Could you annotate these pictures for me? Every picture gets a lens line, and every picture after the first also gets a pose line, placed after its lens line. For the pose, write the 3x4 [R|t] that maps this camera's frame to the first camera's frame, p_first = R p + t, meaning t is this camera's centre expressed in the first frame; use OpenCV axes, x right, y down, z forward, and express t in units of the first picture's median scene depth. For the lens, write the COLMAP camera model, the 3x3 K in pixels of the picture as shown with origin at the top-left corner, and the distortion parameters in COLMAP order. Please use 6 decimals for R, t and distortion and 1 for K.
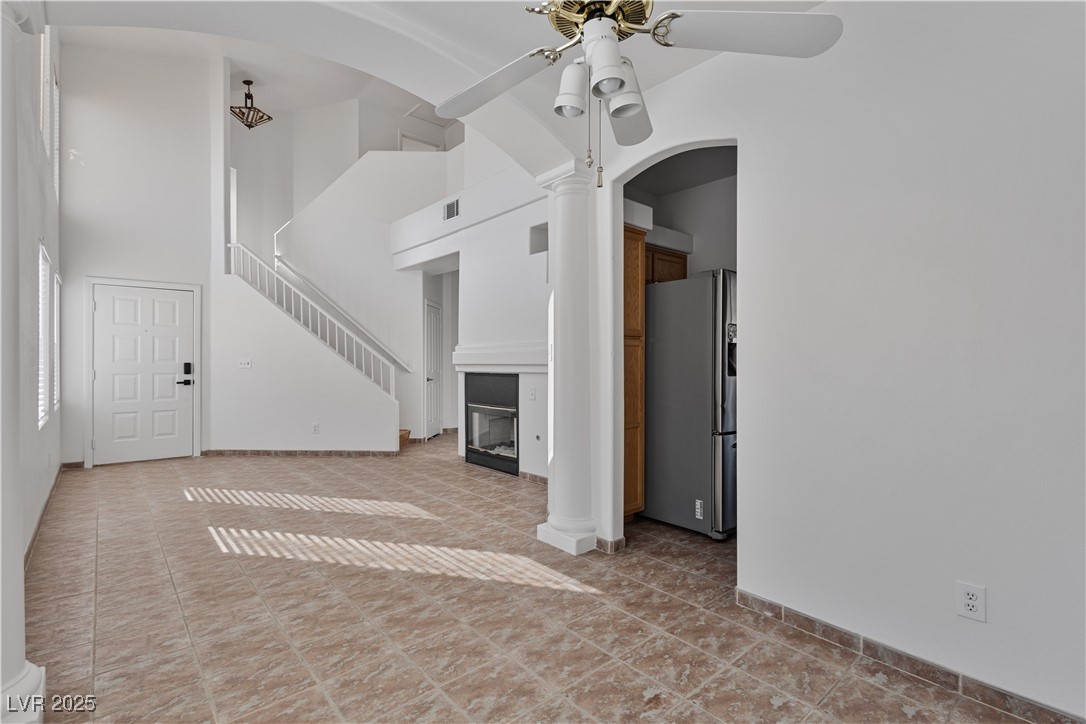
lens RADIAL K [[502.7, 0, 542.7], [0, 502.7, 359.0], [0, 0, 1]] dist [0.003250, 0.000445]
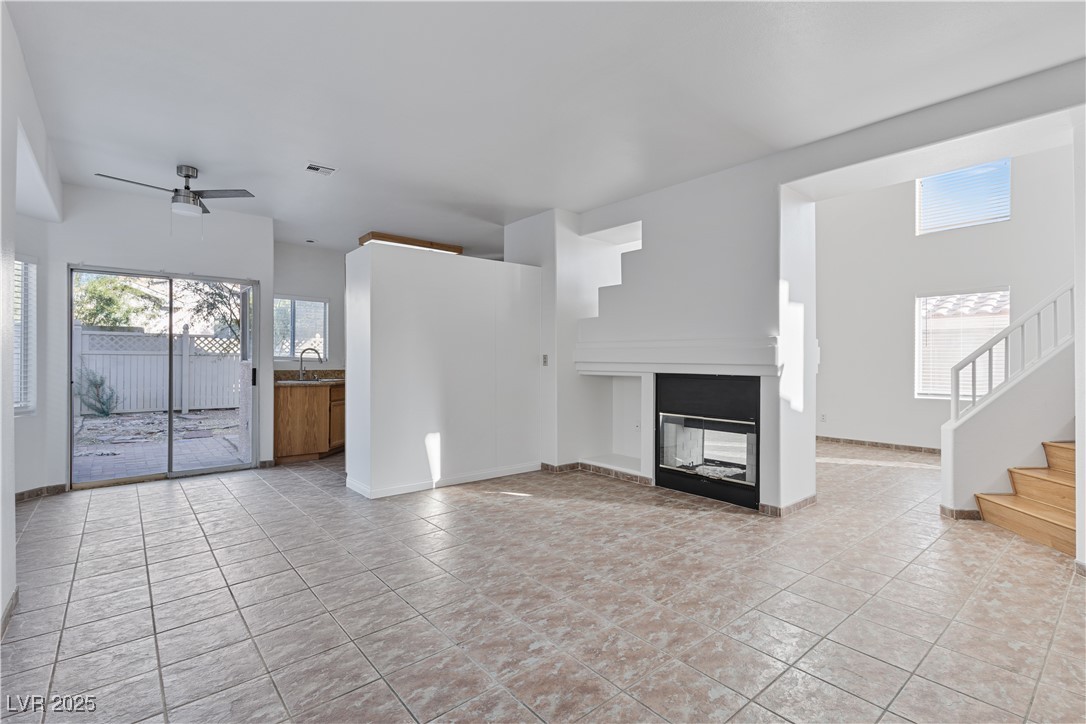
lens RADIAL K [[502.7, 0, 546.9], [0, 502.7, 356.3], [0, 0, 1]] dist [0.003250, 0.000445]
pose [[0.999657, -0.004142, -0.025862, -0.453685], [0.004196, 0.999989, 0.002024, -0.003273], [0.025853, -0.002132, 0.999663, 0.298762]]
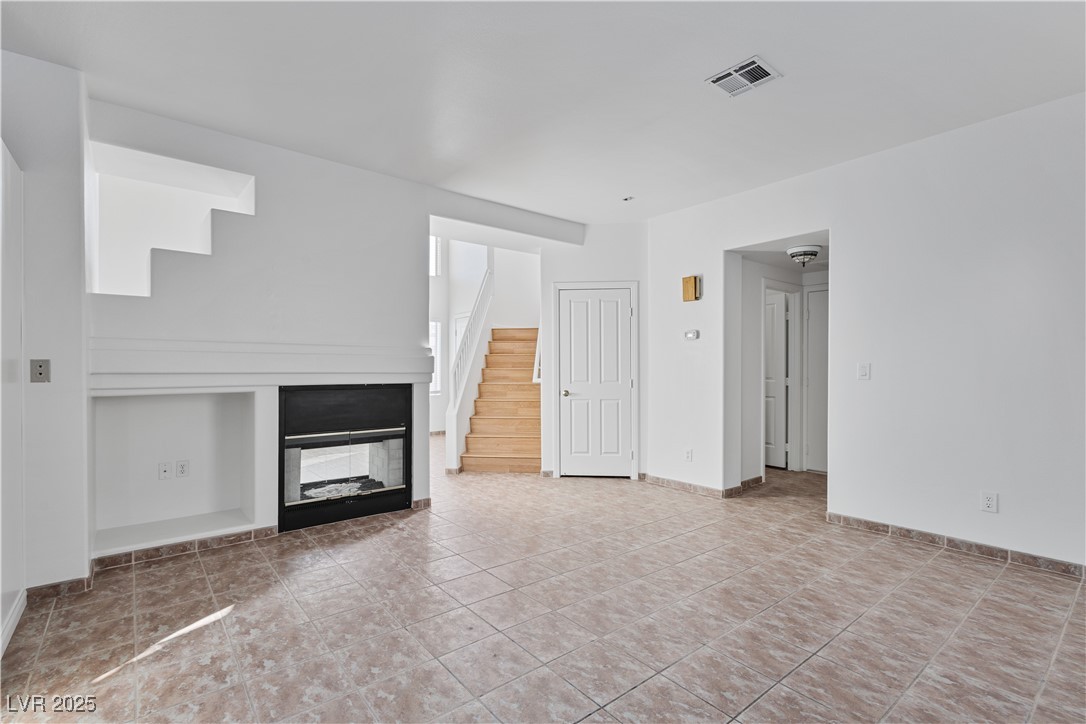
lens RADIAL K [[502.7, 0, 542.0], [0, 502.7, 366.9], [0, 0, 1]] dist [0.003250, 0.000445]
pose [[0.045832, -0.004316, 0.998940, -1.116315], [-0.006559, 0.999968, 0.004621, -0.002094], [-0.998928, -0.006764, 0.045802, 0.978724]]
